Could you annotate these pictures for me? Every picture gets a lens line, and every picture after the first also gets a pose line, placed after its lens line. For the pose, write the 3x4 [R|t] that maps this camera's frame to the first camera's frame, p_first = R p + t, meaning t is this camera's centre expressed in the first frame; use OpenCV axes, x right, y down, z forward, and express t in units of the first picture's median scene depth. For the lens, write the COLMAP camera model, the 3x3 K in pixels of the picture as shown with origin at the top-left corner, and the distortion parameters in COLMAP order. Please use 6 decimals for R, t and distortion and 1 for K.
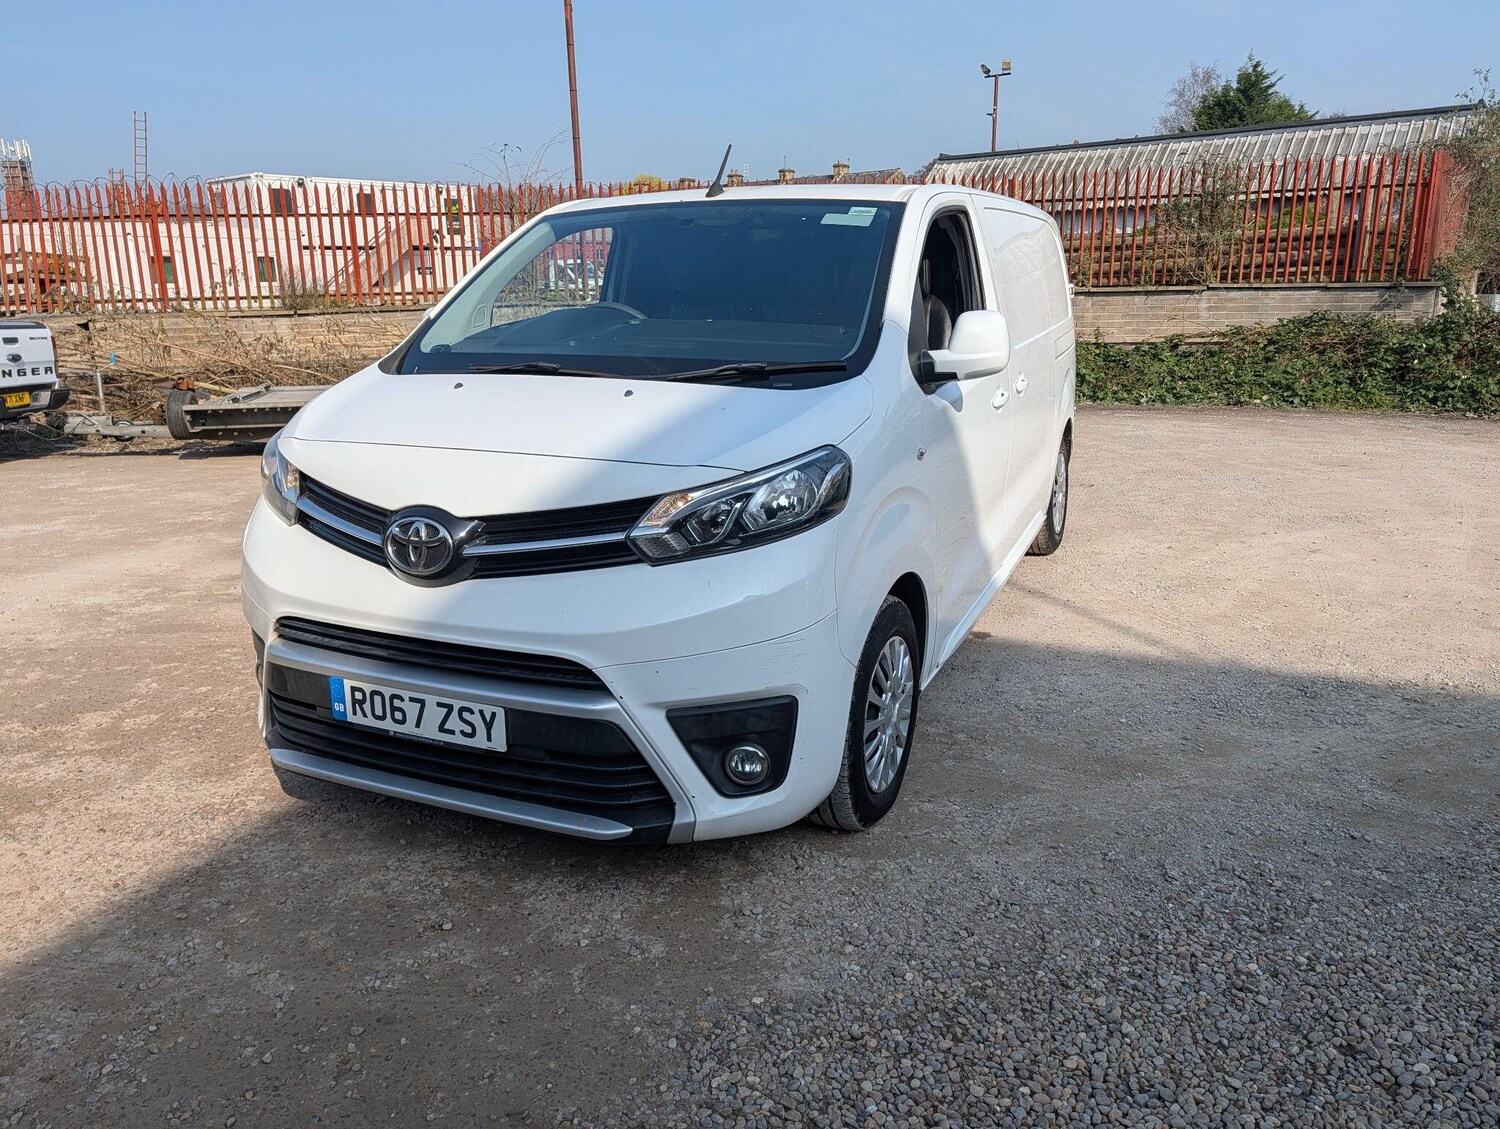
lens RADIAL K [[1074.4, 0, 747.7], [0, 1074.4, 545.0], [0, 0, 1]] dist [0.023777, -0.017248]
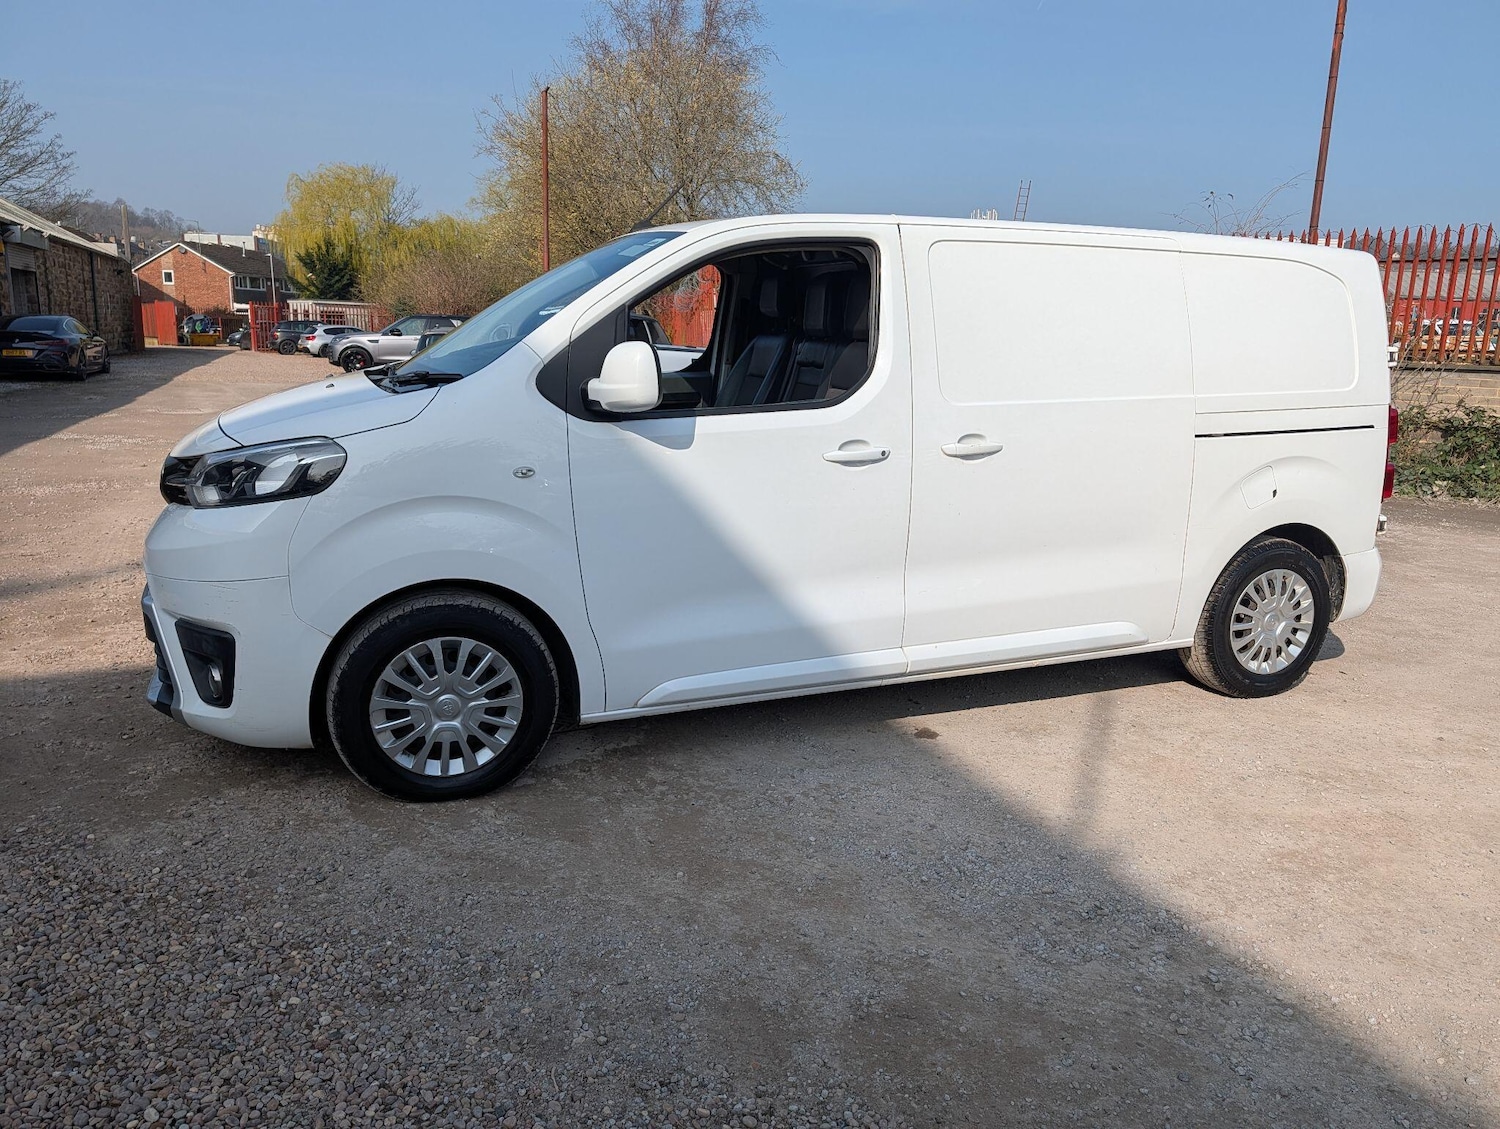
lens RADIAL K [[1074.4, 0, 773.3], [0, 1074.4, 557.4], [0, 0, 1]] dist [0.023777, -0.017248]
pose [[0.707739, 0.182379, -0.682527, 0.207307], [-0.207082, 0.977223, 0.046393, -0.020826], [0.675443, 0.108505, 0.729386, 0.081031]]
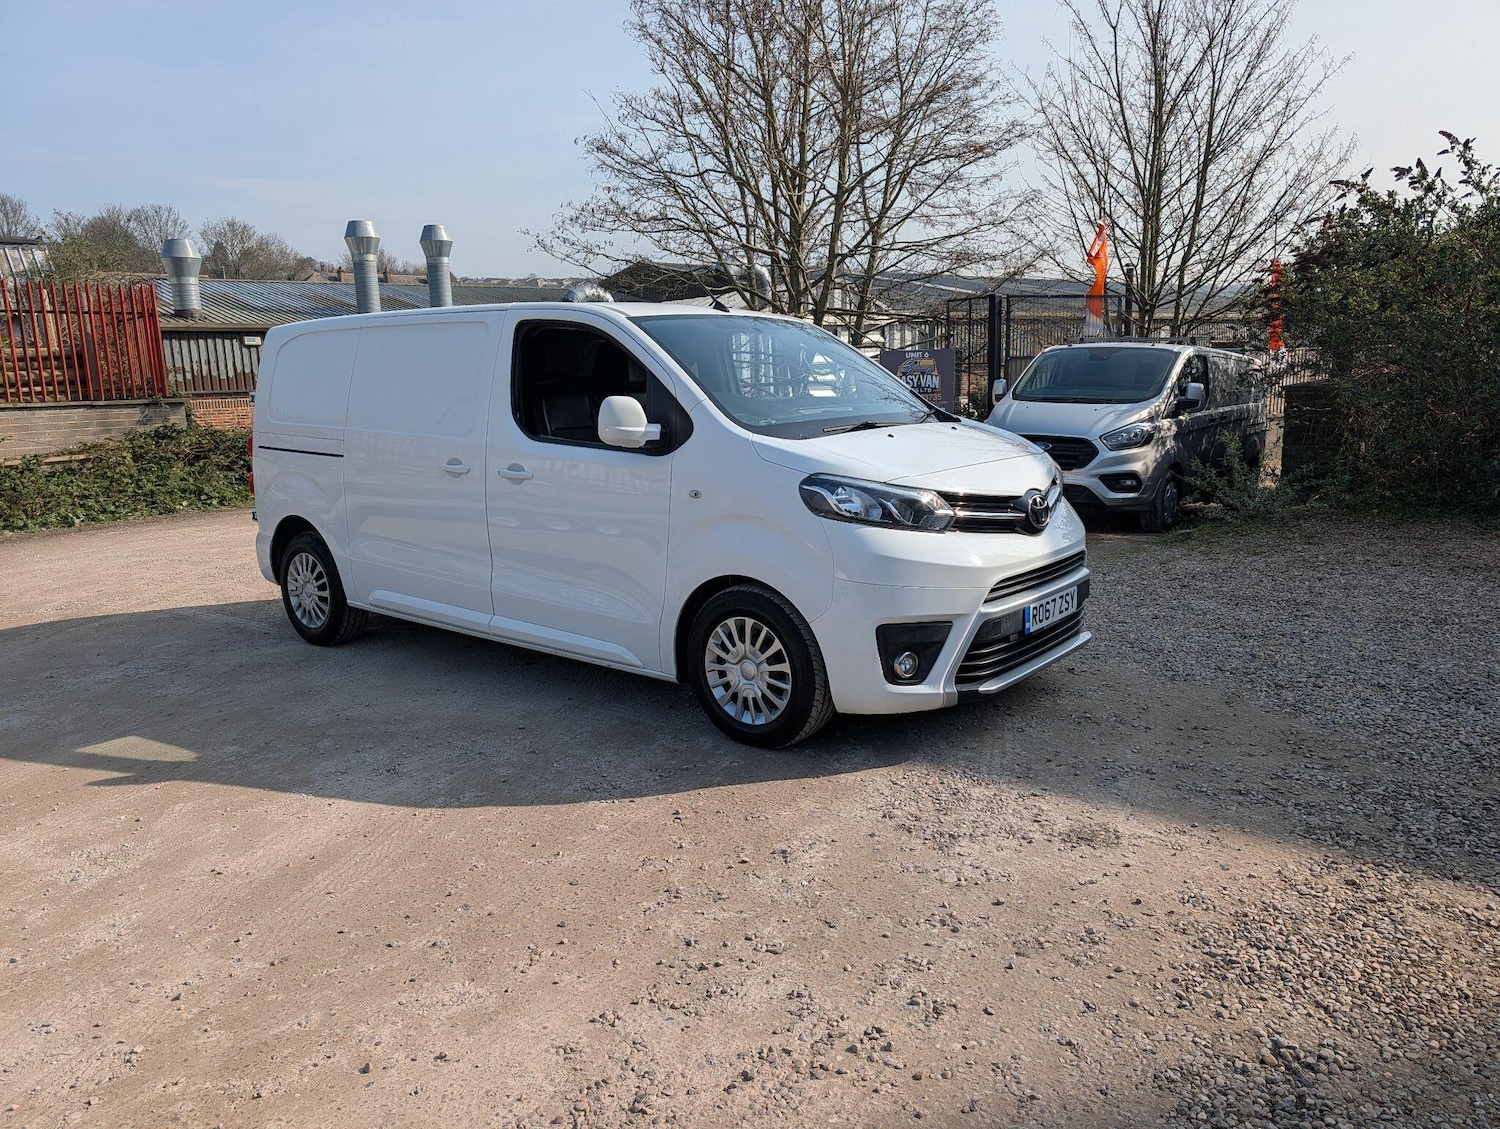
lens RADIAL K [[1074.4, 0, 756.9], [0, 1074.4, 561.3], [0, 0, 1]] dist [0.023777, -0.017248]
pose [[0.245046, -0.162882, 0.955731, -0.336703], [0.257005, 0.961433, 0.097959, -0.033727], [-0.934827, 0.221623, 0.277457, 0.155620]]
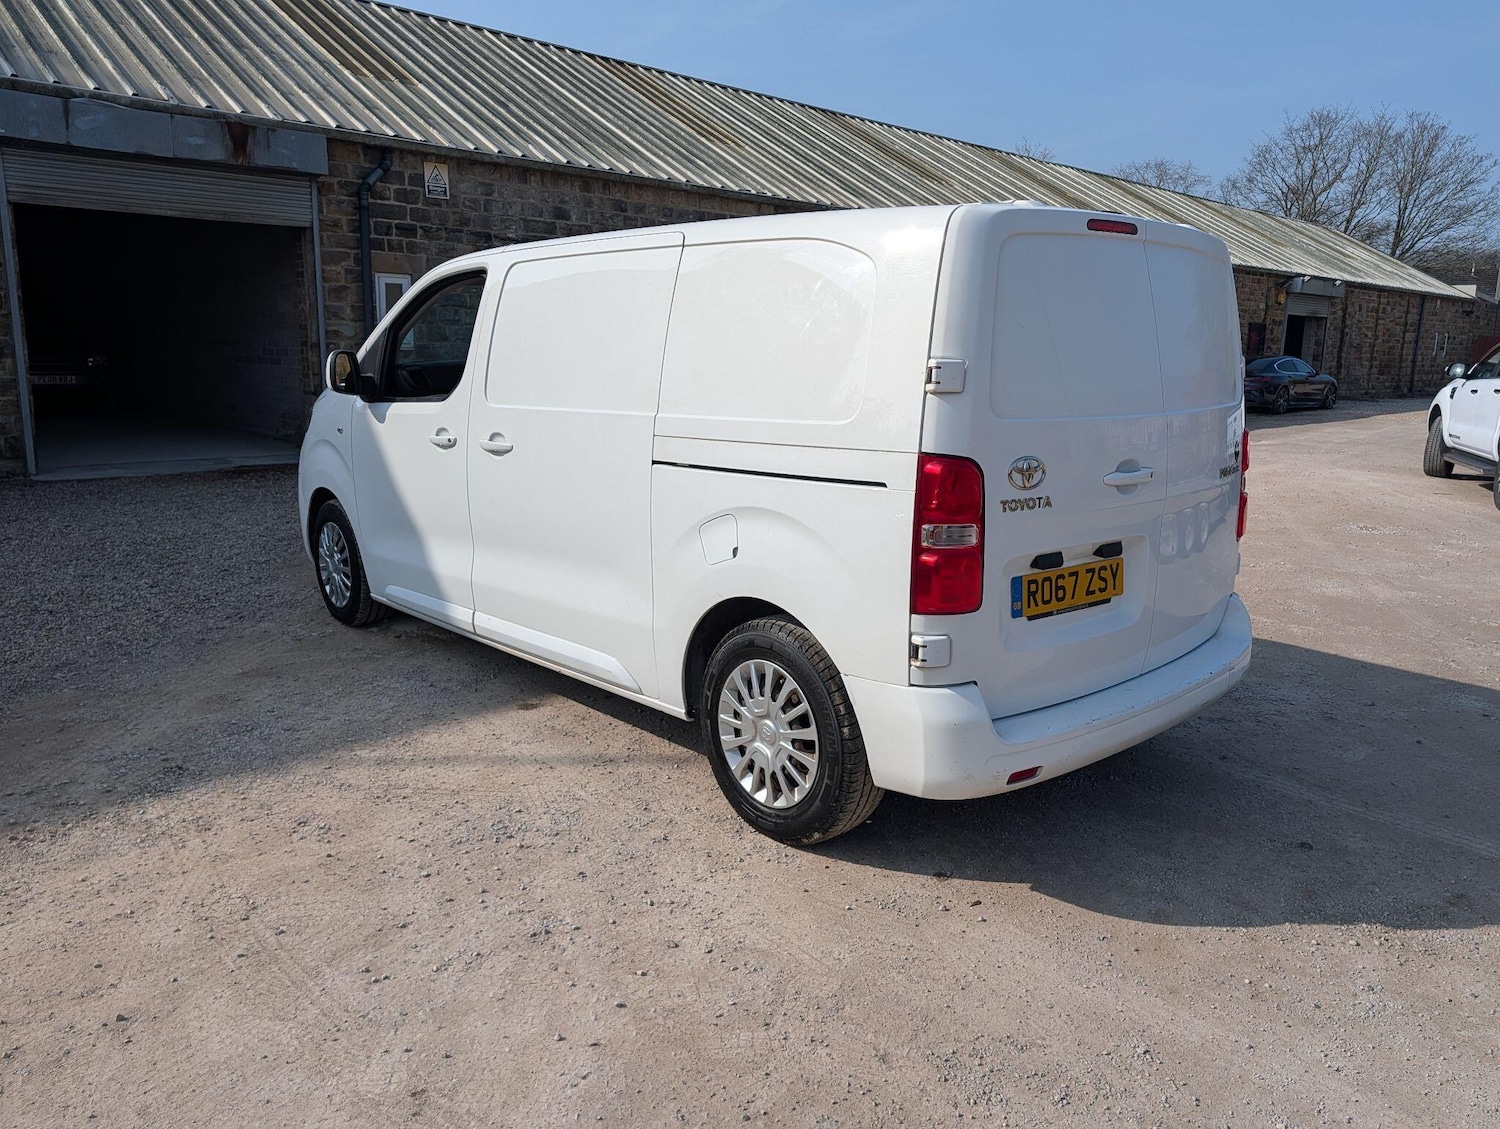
lens RADIAL K [[1074.4, 0, 768.7], [0, 1074.4, 544.2], [0, 0, 1]] dist [0.023777, -0.017248]
pose [[-0.397181, 0.182226, -0.899467, 0.287847], [-0.227879, 0.929812, 0.288999, -0.111674], [0.888999, 0.319754, -0.327778, 0.435348]]
